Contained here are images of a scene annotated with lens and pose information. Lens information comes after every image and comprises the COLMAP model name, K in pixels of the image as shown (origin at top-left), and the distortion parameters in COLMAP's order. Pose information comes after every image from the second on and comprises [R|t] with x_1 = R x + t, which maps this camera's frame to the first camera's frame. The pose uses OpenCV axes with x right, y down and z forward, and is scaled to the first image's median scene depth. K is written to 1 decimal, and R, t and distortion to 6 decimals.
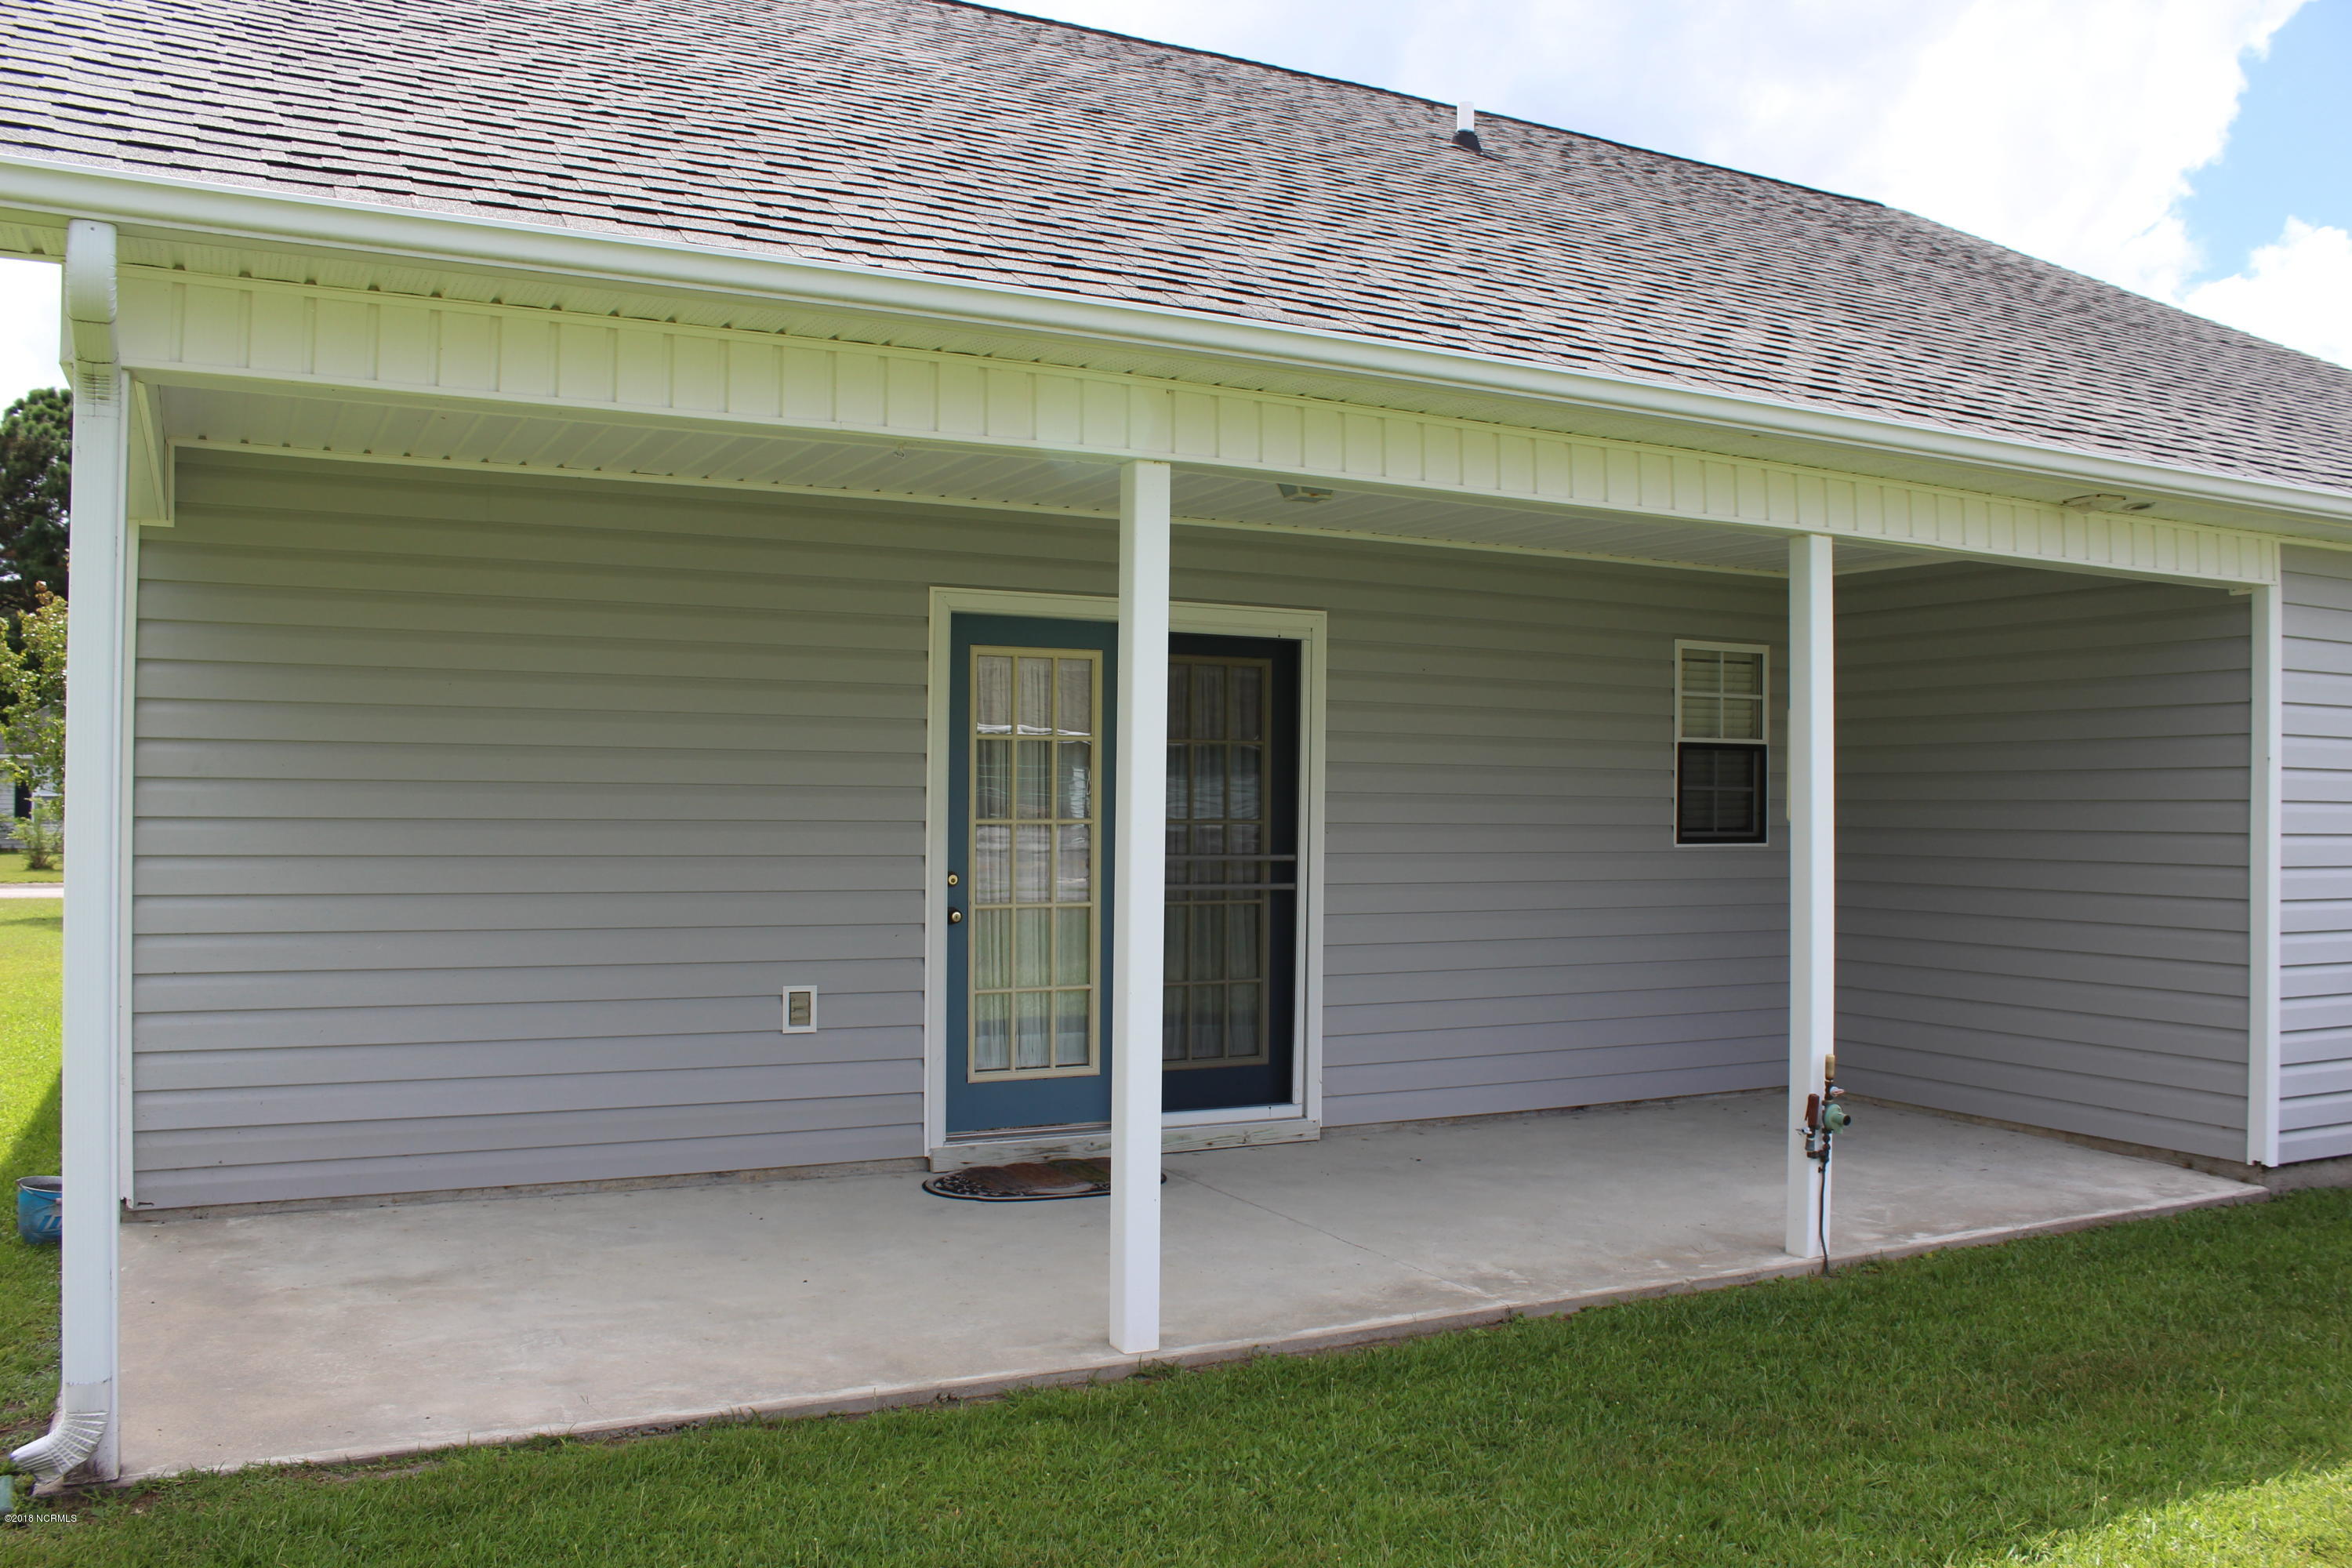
lens RADIAL K [[1934.4, 0, 1169.6], [0, 1934.4, 782.5], [0, 0, 1]] dist [-0.148090, 0.103167]
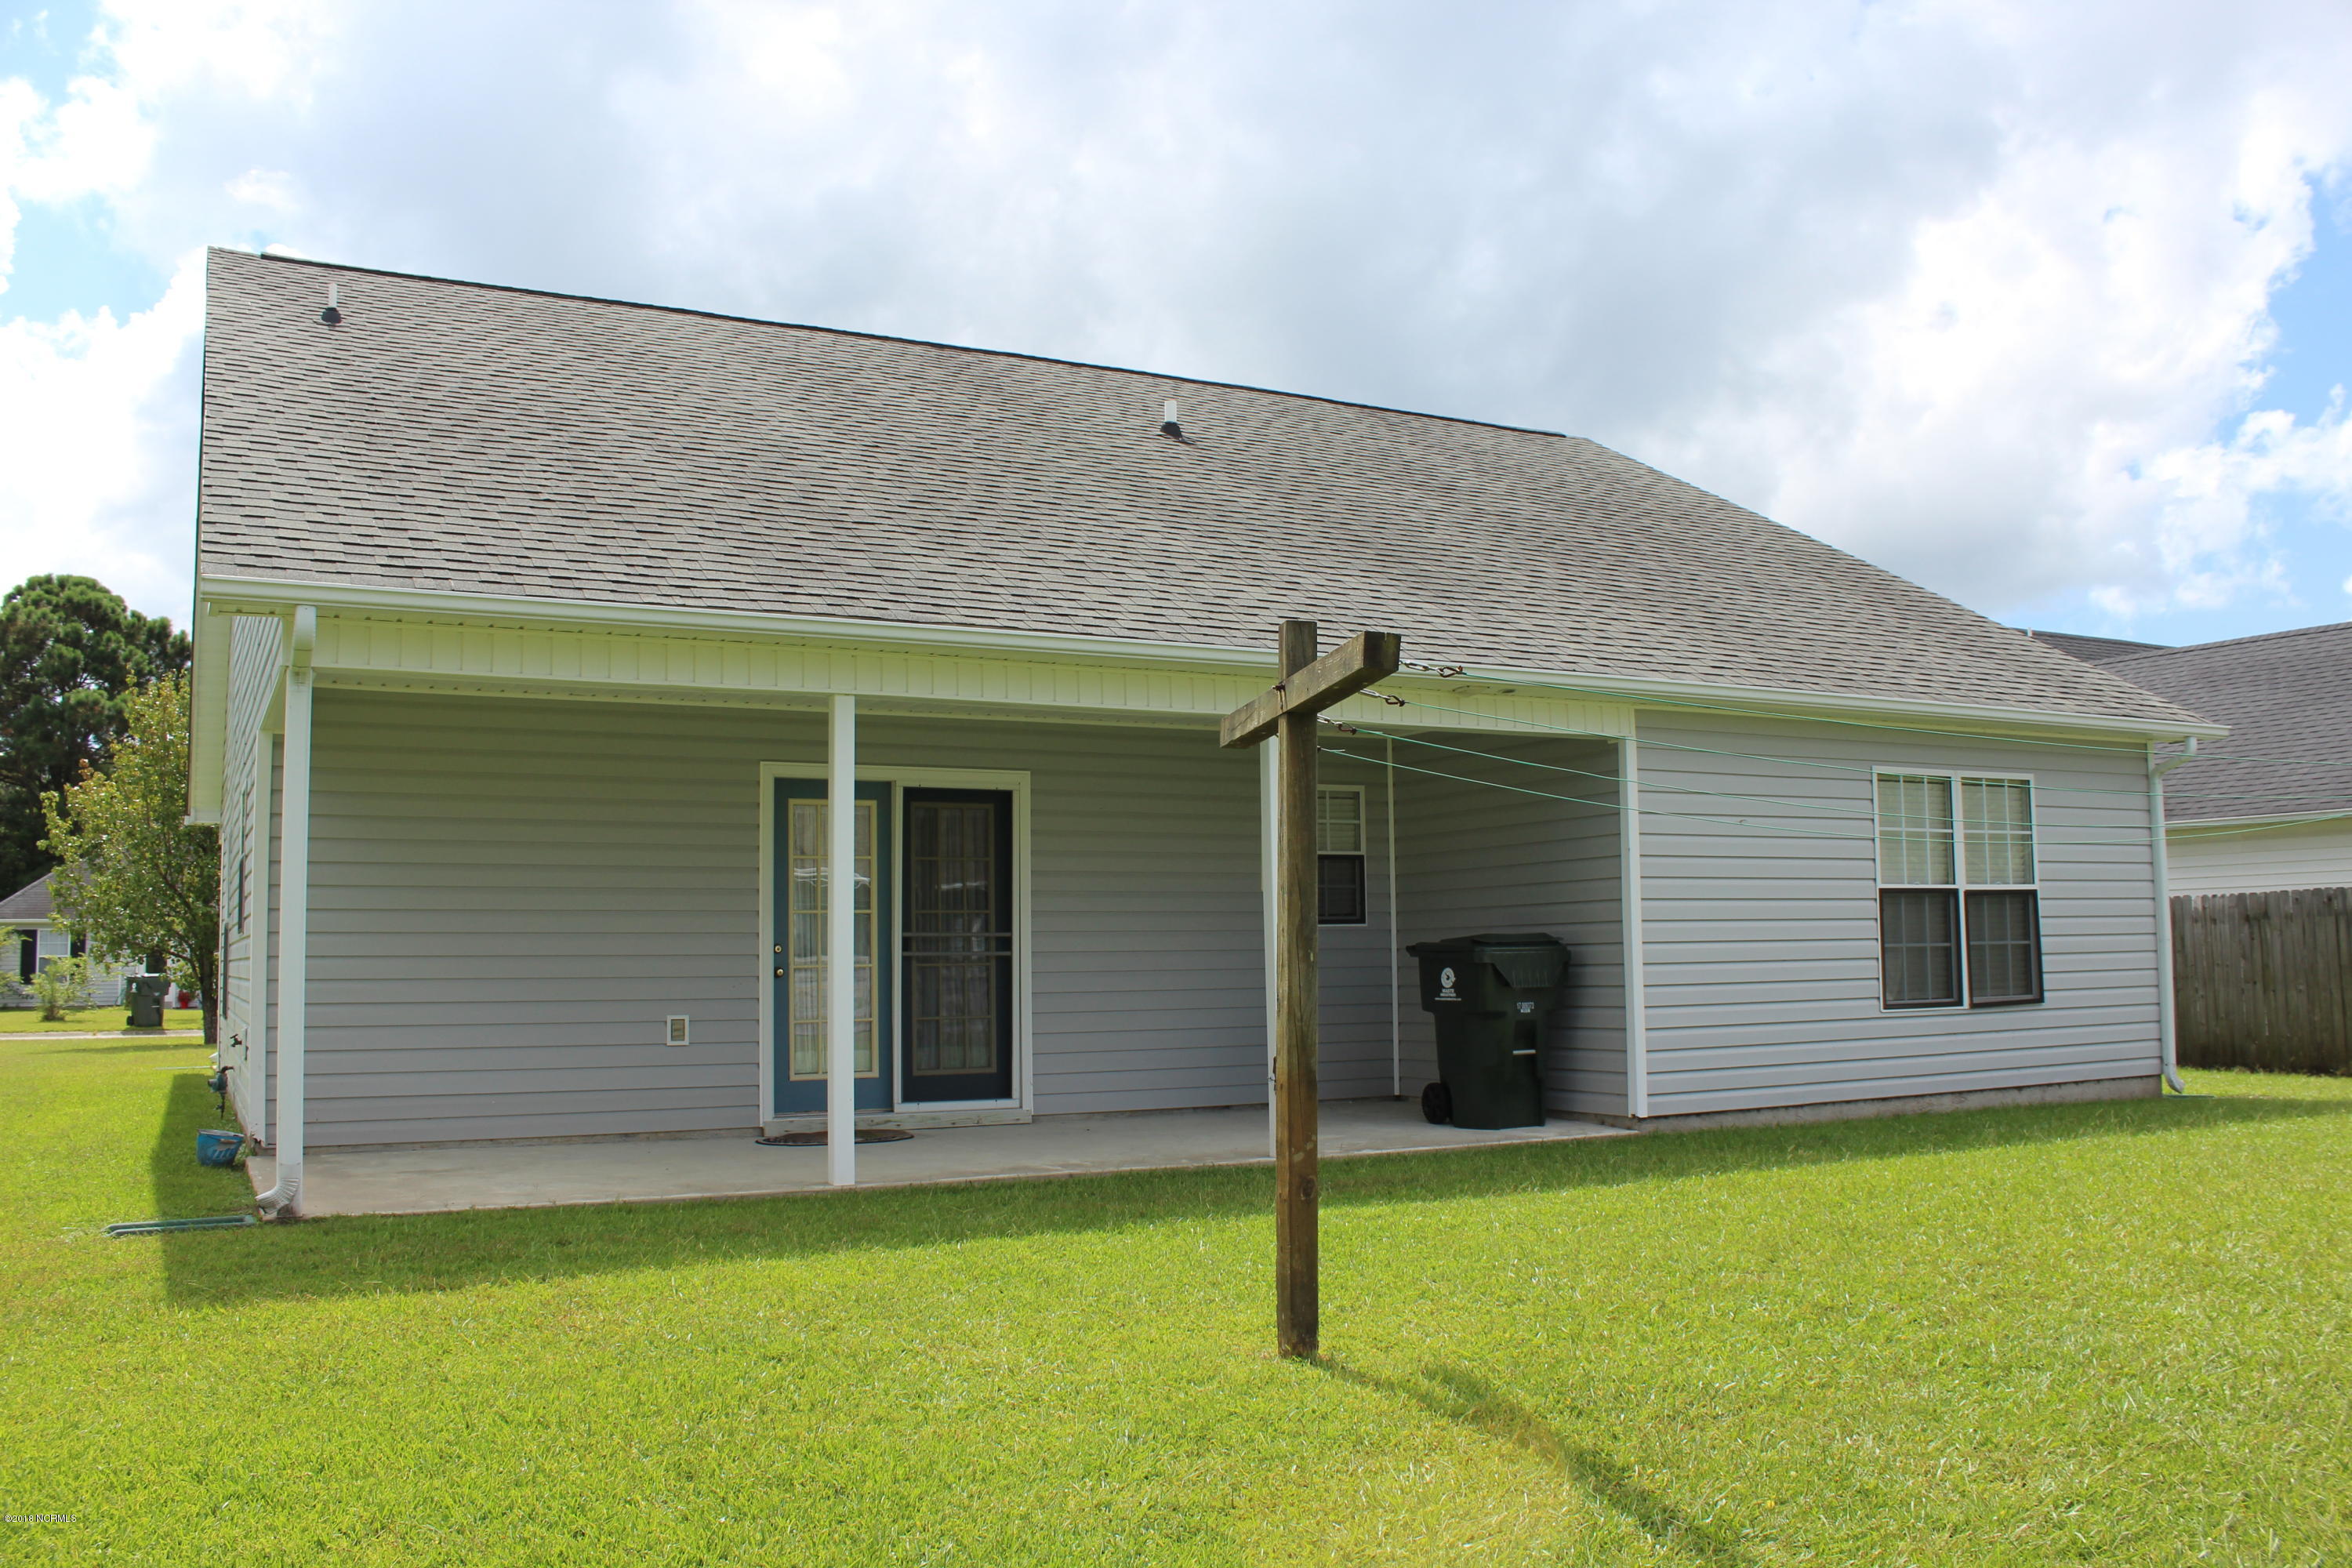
lens RADIAL K [[1934.4, 0, 1135.2], [0, 1934.4, 775.1], [0, 0, 1]] dist [-0.148090, 0.103167]
pose [[0.999737, -0.022781, 0.002781, 0.184739], [0.022935, 0.996062, -0.085647, 0.053235], [-0.000819, 0.085688, 0.996322, -0.587886]]
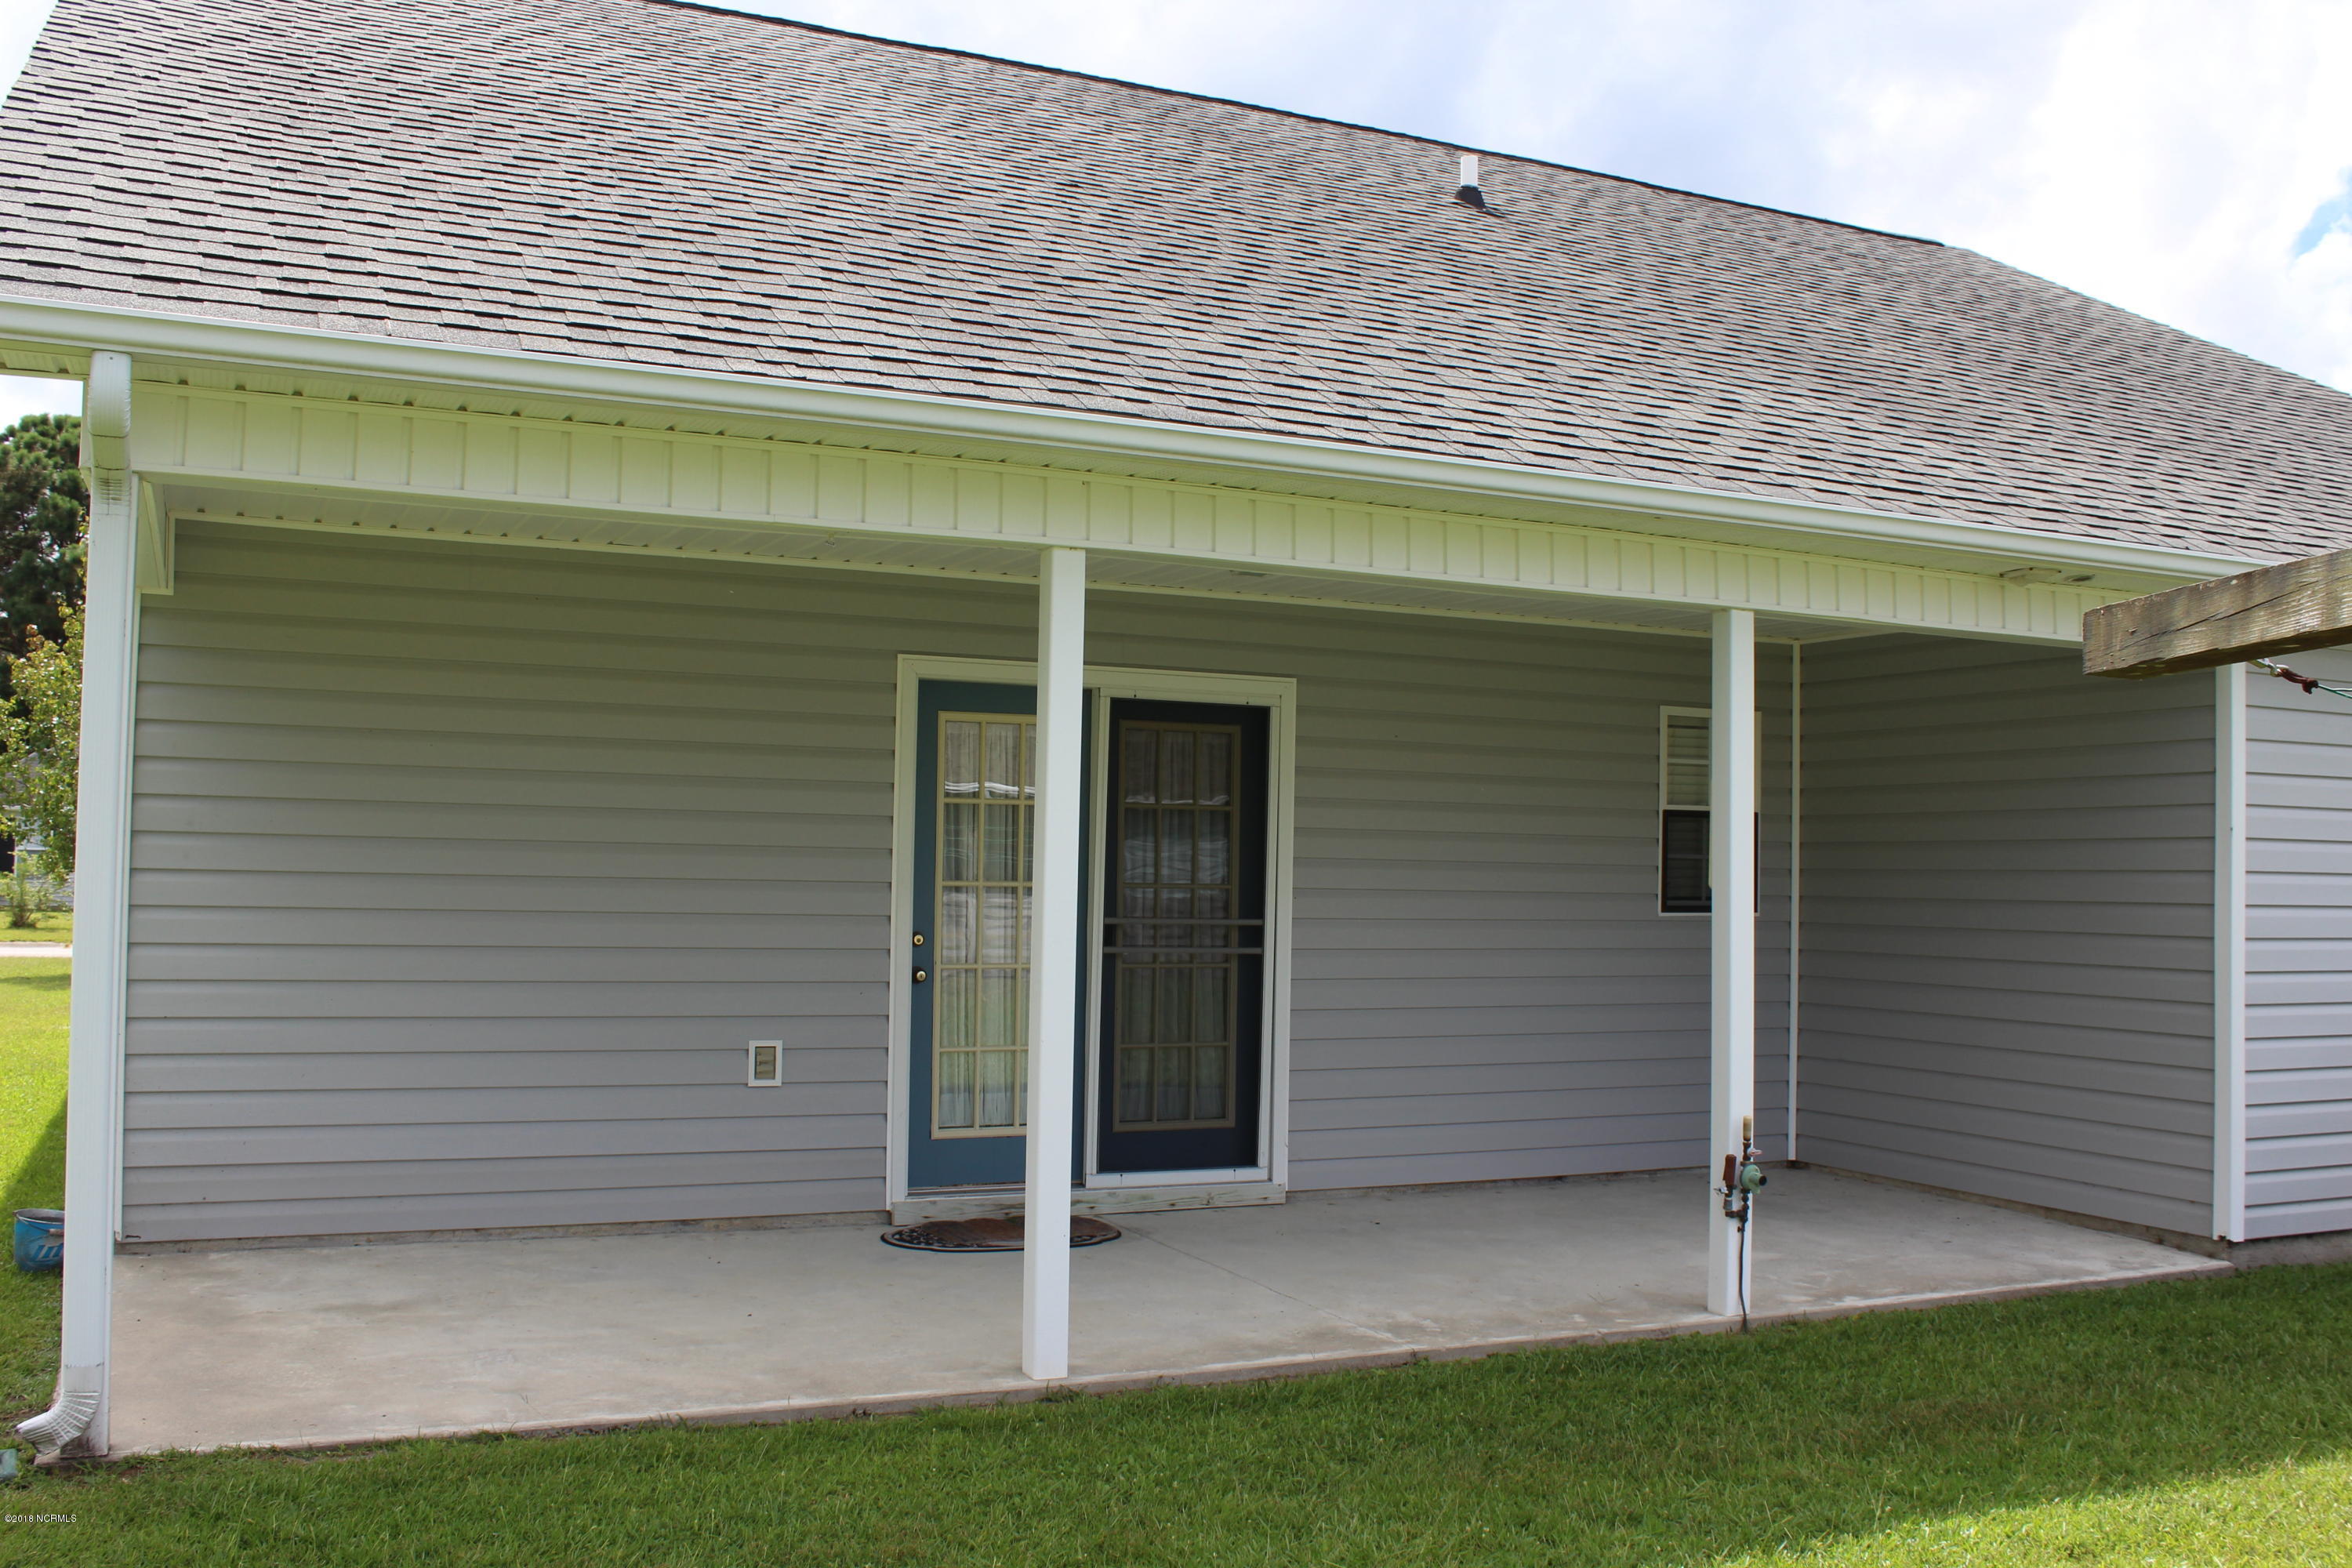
lens RADIAL K [[2086.4, 0, 1140.1], [0, 2086.4, 778.6], [0, 0, 1]] dist [-0.128014, 0.078966]
pose [[0.999076, 0.006880, -0.042435, 0.054992], [-0.008266, 0.999436, -0.032558, 0.000201], [0.042187, 0.032879, 0.998569, -0.107163]]
